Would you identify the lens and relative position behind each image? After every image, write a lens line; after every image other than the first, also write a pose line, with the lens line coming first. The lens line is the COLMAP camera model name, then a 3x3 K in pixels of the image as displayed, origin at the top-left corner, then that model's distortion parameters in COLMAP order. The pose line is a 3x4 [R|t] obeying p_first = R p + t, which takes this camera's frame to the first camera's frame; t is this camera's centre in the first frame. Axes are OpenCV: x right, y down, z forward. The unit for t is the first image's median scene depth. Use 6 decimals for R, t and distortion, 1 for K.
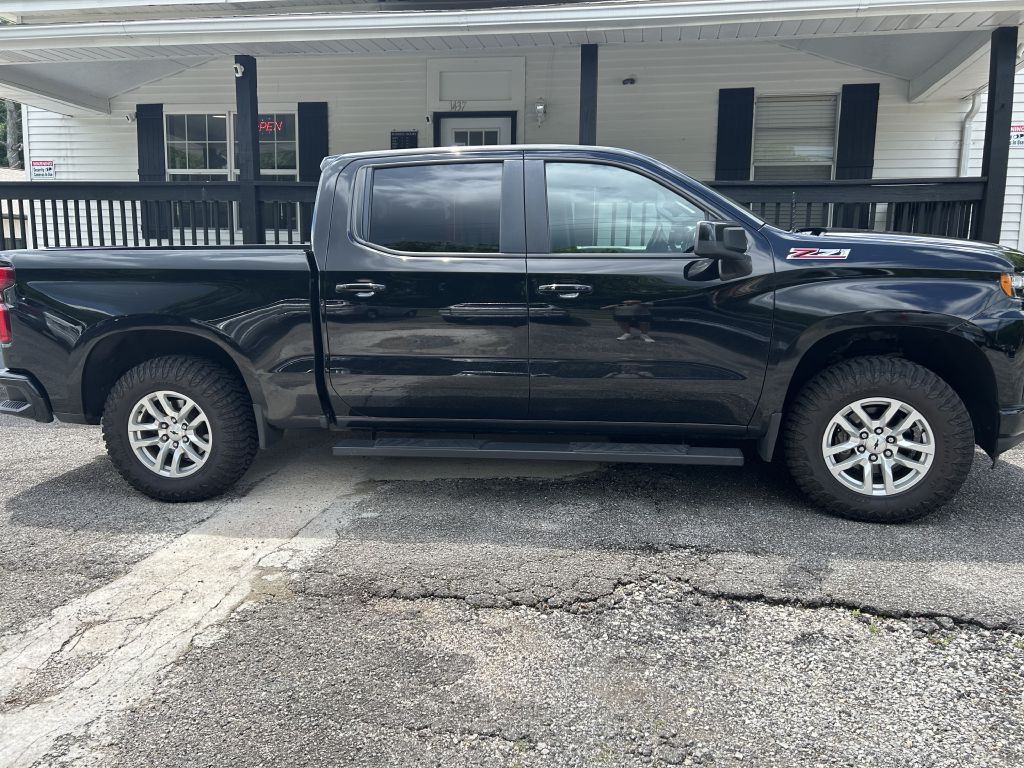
lens RADIAL K [[763.8, 0, 513.3], [0, 763.8, 376.3], [0, 0, 1]] dist [0.053779, -0.058830]
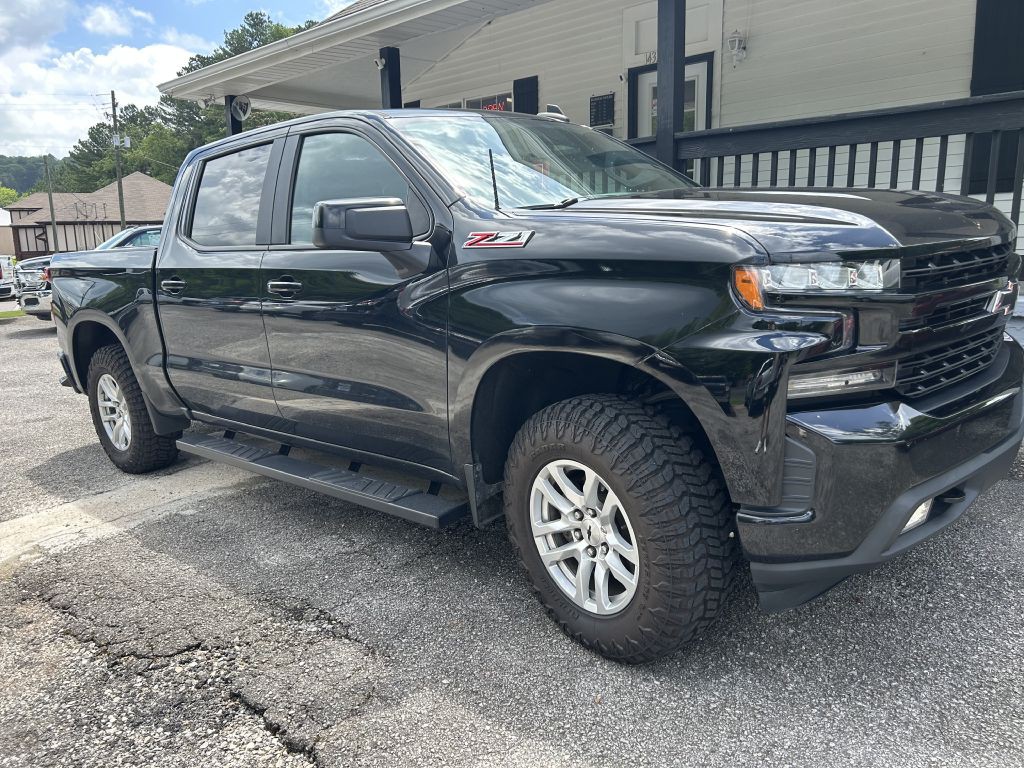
lens RADIAL K [[763.8, 0, 513.3], [0, 763.8, 376.3], [0, 0, 1]] dist [0.053779, -0.058830]
pose [[0.830670, 0.065636, -0.552882, 0.763526], [-0.043064, 0.997626, 0.053733, -0.073429], [0.555097, -0.020825, 0.831525, 0.435686]]
